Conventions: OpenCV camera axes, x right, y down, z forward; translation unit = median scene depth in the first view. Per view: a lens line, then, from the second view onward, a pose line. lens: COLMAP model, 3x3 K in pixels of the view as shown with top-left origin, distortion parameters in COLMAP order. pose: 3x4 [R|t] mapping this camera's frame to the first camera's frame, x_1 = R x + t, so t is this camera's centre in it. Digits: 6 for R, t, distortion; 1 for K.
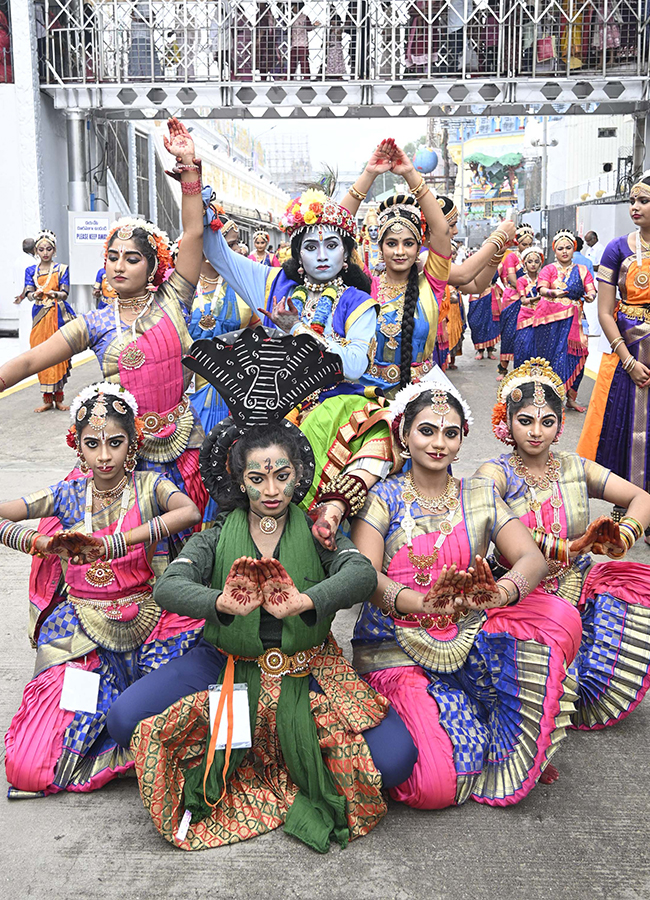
lens RADIAL K [[949.7, 0, 317.6], [0, 949.7, 432.7], [0, 0, 1]] dist [-0.011140, 0.013436]
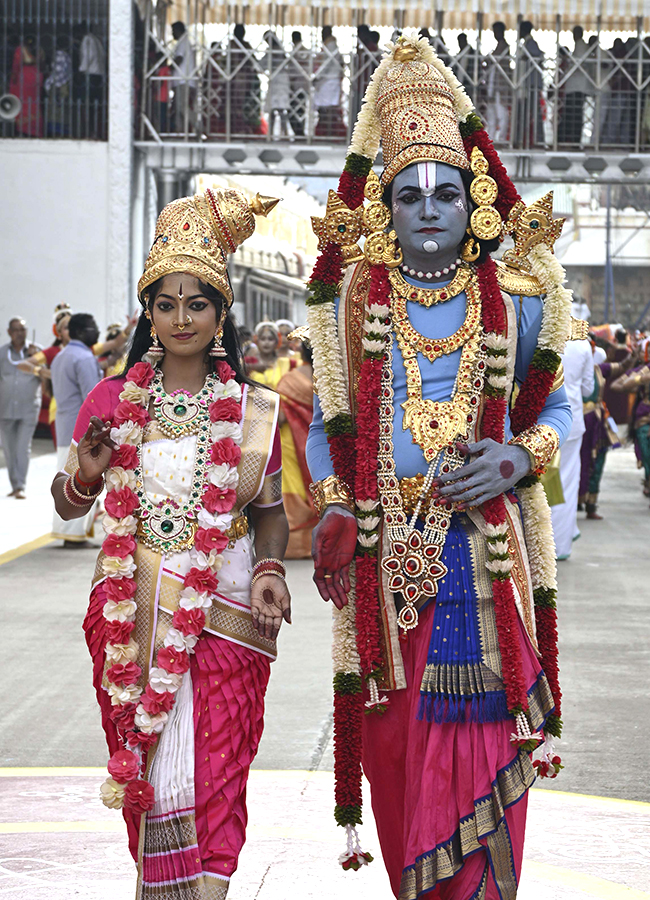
lens RADIAL K [[2025.6, 0, 325.0], [0, 2025.6, 450.0], [0, 0, 1]] dist [0.000916, 0.564275]
pose [[0.998850, 0.035128, -0.032622, -0.053825], [-0.039173, 0.990337, -0.133032, 0.135745], [0.027634, 0.134157, 0.990575, -0.733535]]
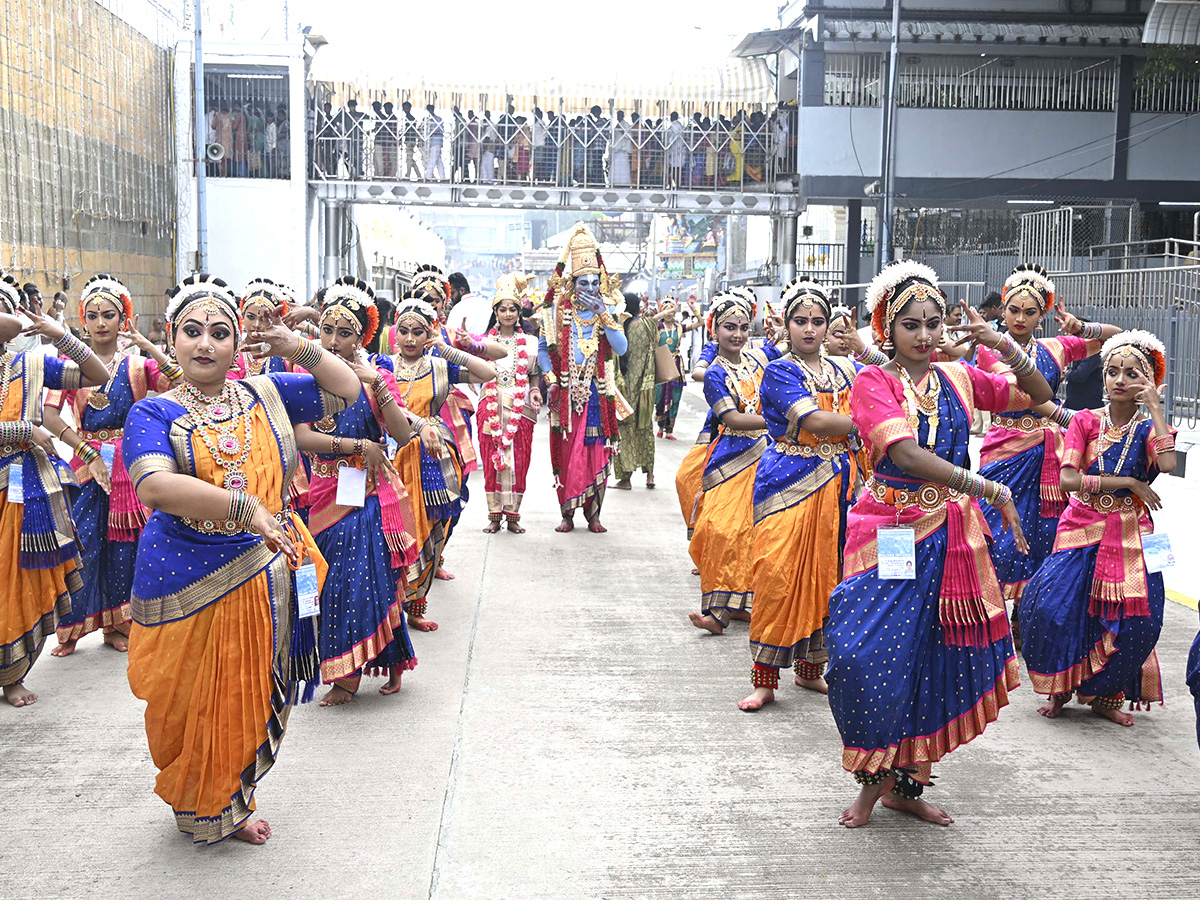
lens RADIAL K [[1952.4, 0, 600.0], [0, 1952.4, 450.0], [0, 0, 1]] dist [0.114212, -0.010877]
pose [[0.994447, 0.018026, 0.103684, -0.167249], [-0.005997, 0.993326, -0.115183, 0.287596], [-0.105068, 0.113921, 0.987918, -1.572368]]
